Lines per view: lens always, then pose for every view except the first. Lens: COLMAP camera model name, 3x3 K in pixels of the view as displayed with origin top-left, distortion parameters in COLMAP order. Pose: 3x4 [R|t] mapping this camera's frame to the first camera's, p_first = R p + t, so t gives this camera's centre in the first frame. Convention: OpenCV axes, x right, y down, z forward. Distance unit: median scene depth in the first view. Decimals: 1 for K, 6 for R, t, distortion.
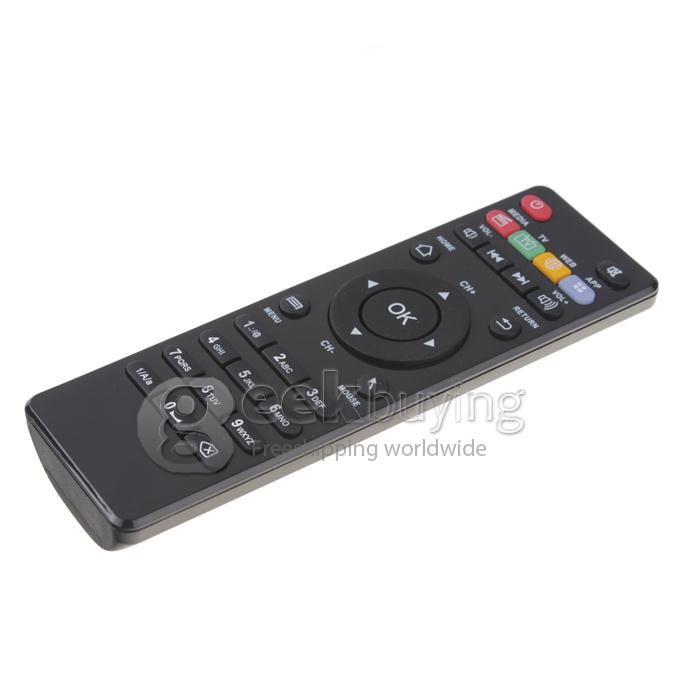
lens RADIAL K [[1953.9, 0, 340.0], [0, 1953.9, 340.0], [0, 0, 1]] dist [0.015380, -0.180098]
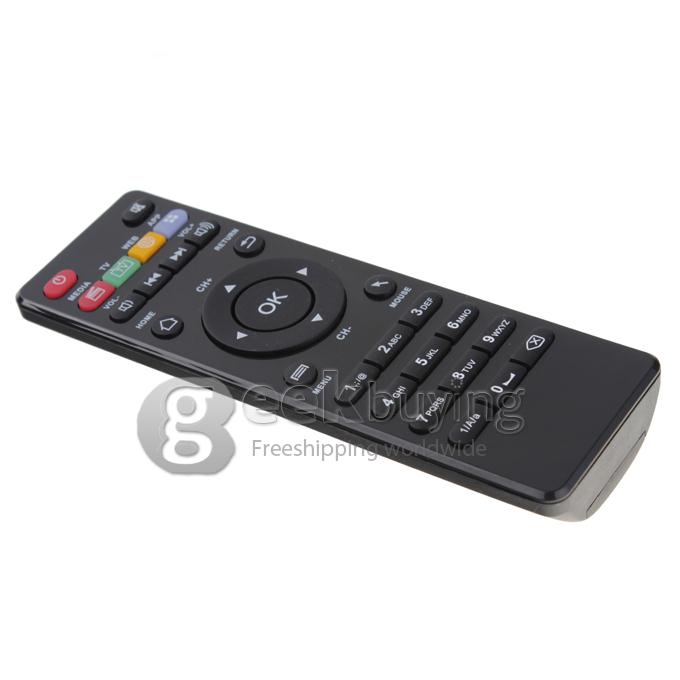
lens RADIAL K [[1953.9, 0, 340.0], [0, 1953.9, 340.0], [0, 0, 1]] dist [0.015380, -0.180098]
pose [[-0.384595, -0.588182, 0.711427, -0.675969], [0.711586, 0.302014, 0.634375, -0.593540], [-0.587989, 0.750220, 0.302389, 0.687314]]
